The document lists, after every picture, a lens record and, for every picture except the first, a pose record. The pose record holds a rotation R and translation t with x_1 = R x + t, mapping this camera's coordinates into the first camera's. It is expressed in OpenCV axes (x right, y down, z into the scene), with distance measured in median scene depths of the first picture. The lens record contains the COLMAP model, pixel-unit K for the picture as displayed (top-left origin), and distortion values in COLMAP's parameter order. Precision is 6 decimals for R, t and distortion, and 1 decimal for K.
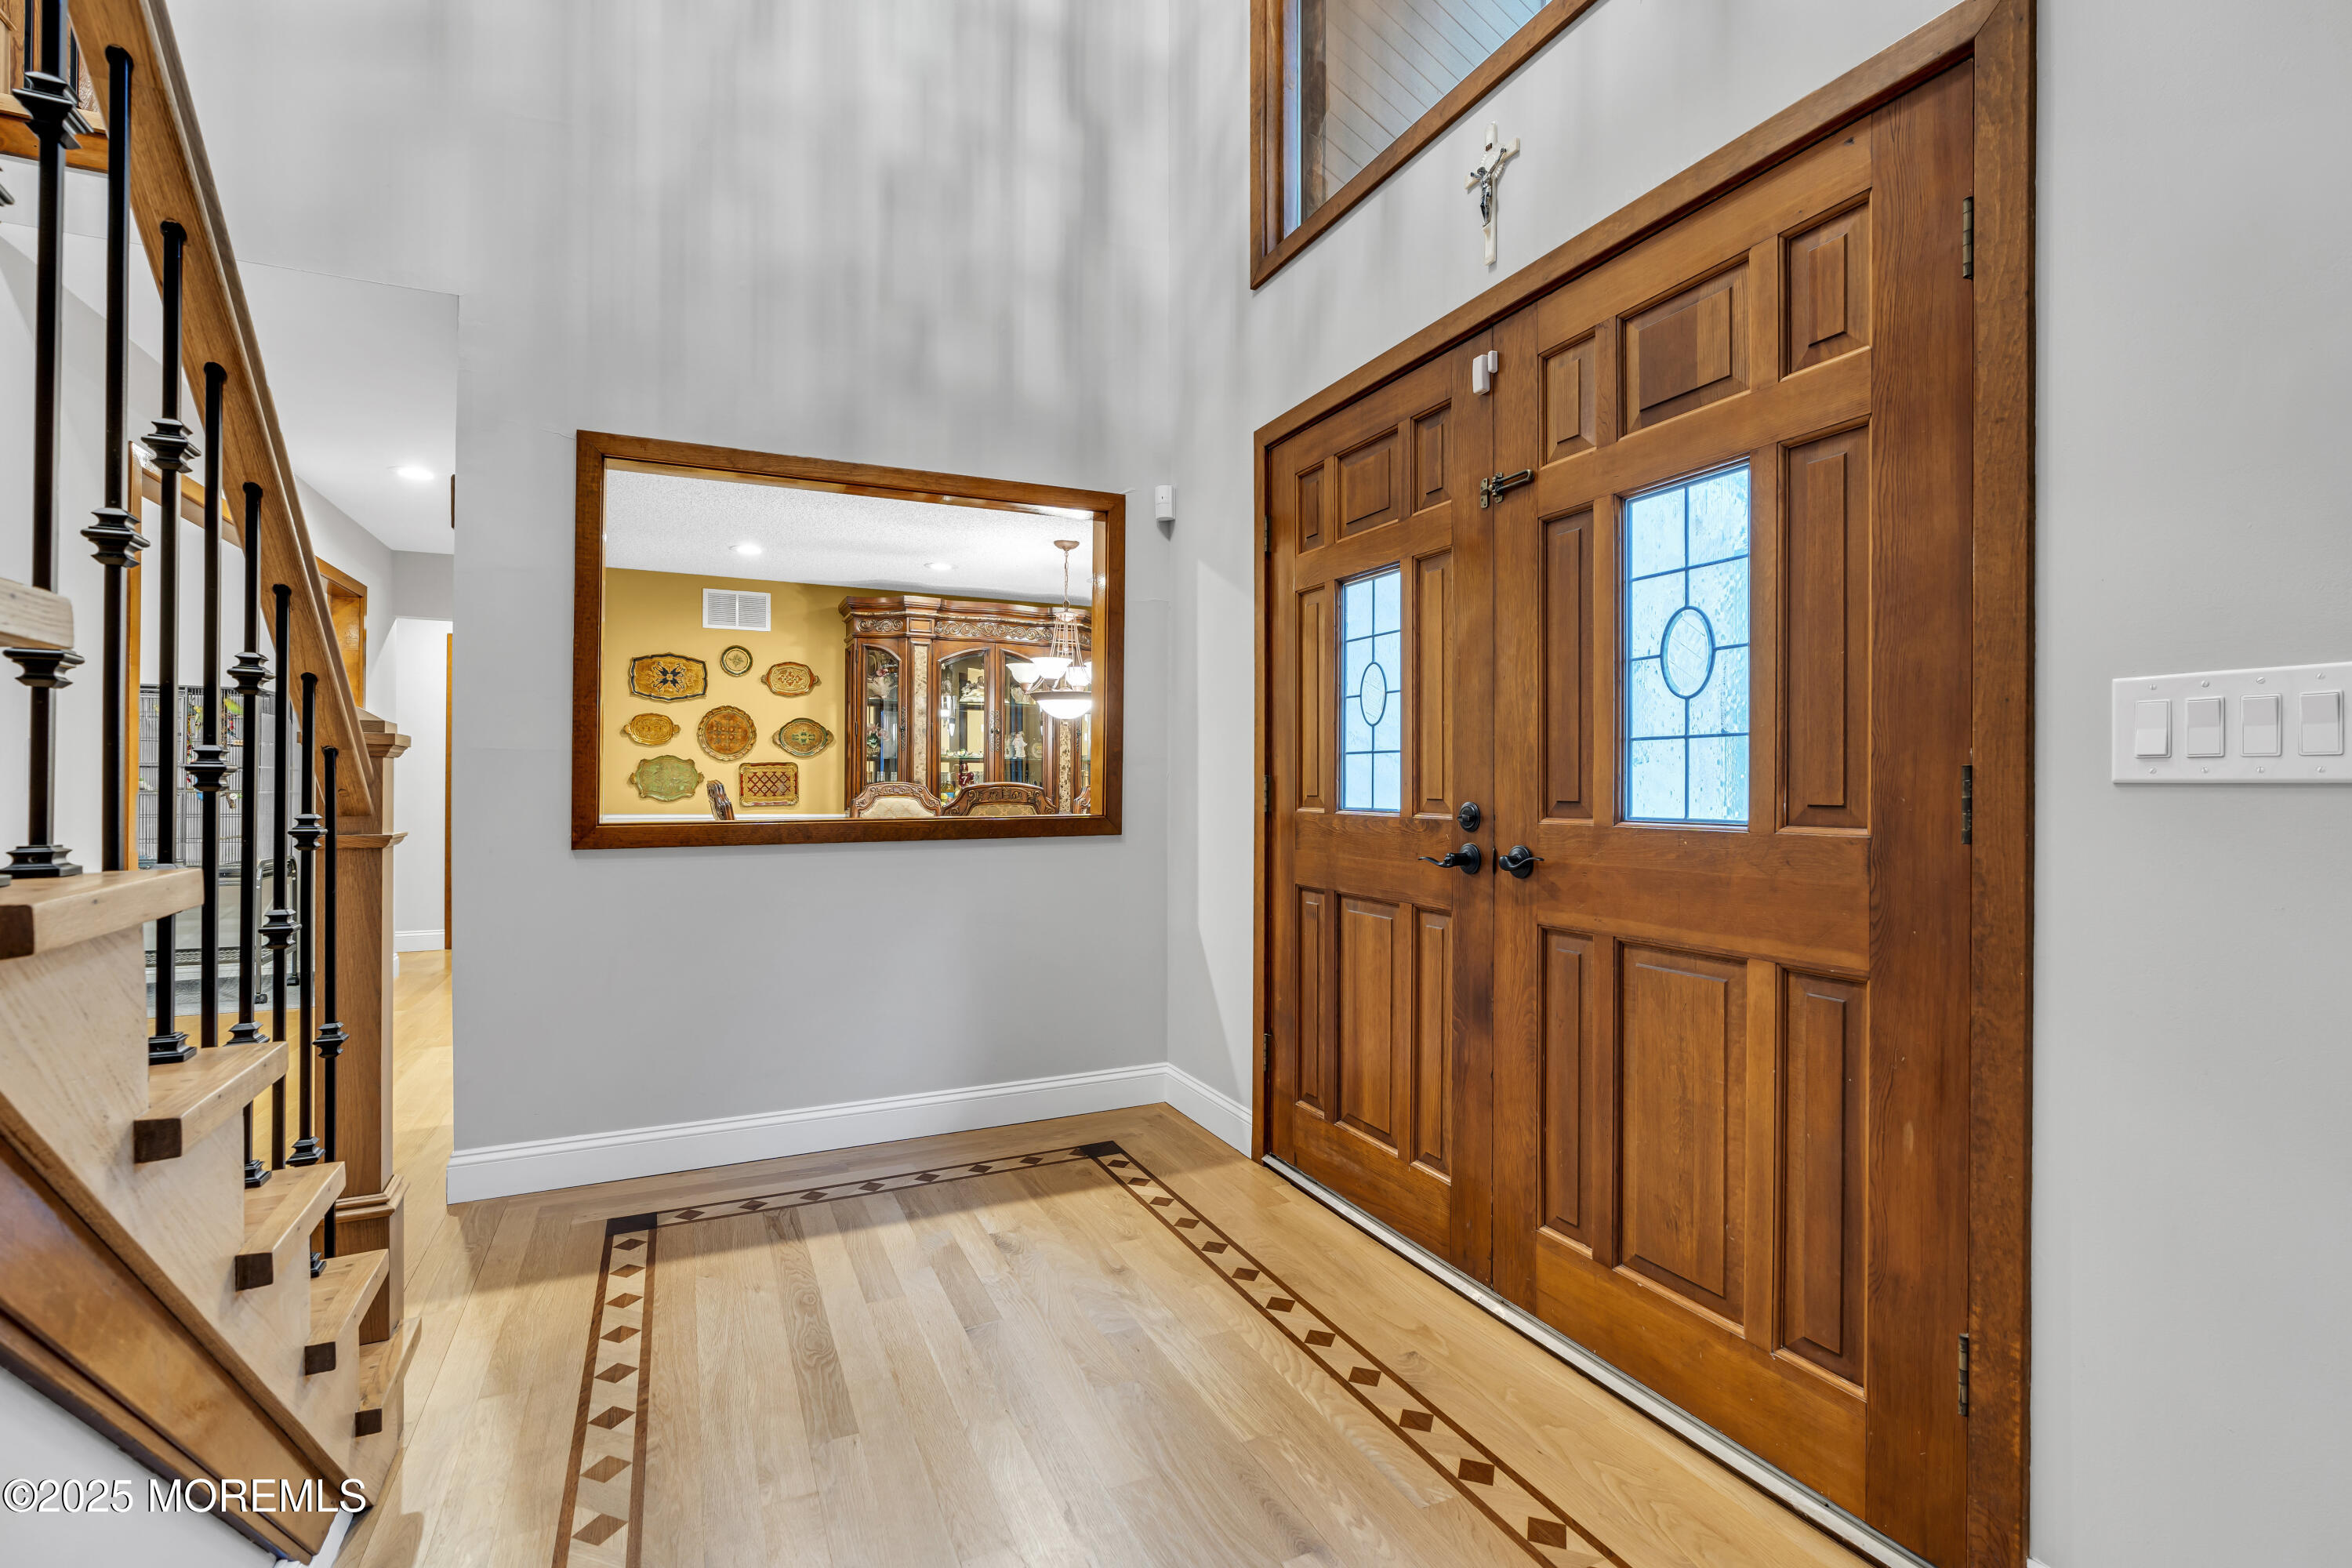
lens RADIAL K [[1049.0, 0, 1167.3], [0, 1049.0, 773.7], [0, 0, 1]] dist [-0.008820, -0.000171]
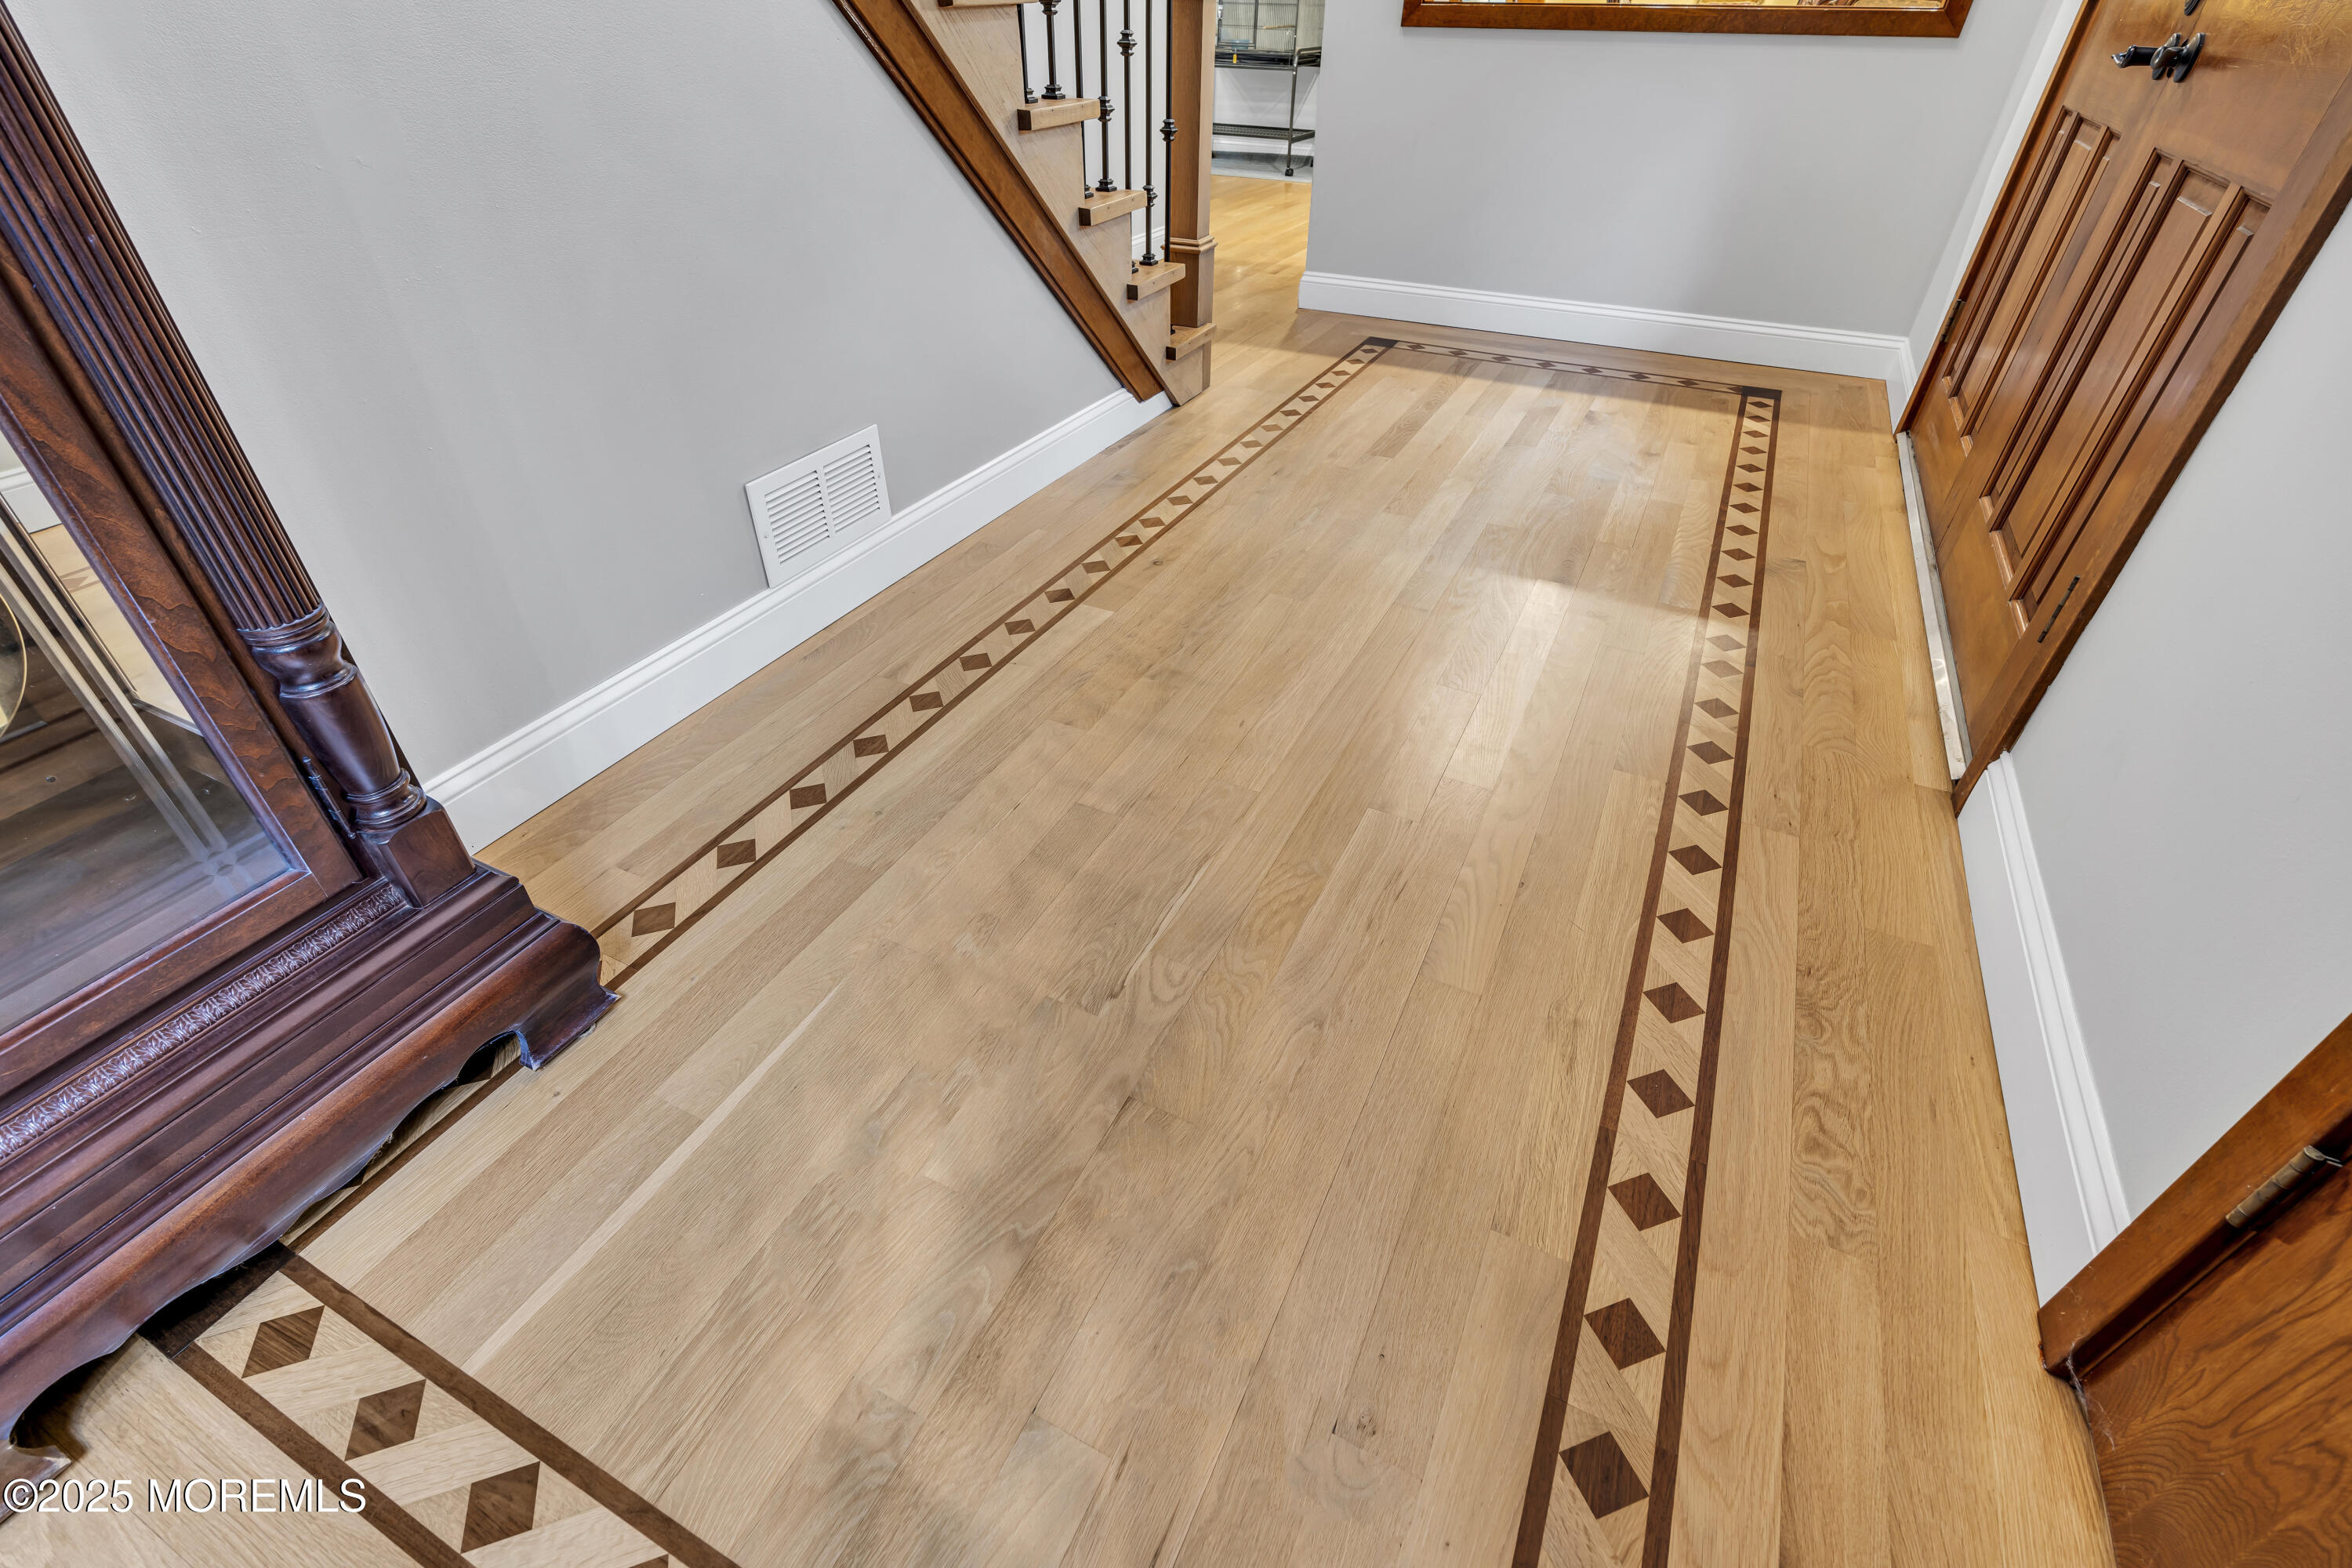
lens RADIAL K [[1049.0, 0, 1180.0], [0, 1049.0, 788.6], [0, 0, 1]] dist [-0.008820, -0.000171]
pose [[0.633120, 0.477715, -0.609054, 0.516263], [0.001384, 0.786137, 0.618050, 0.022118], [0.774052, -0.392143, 0.497058, -0.185535]]
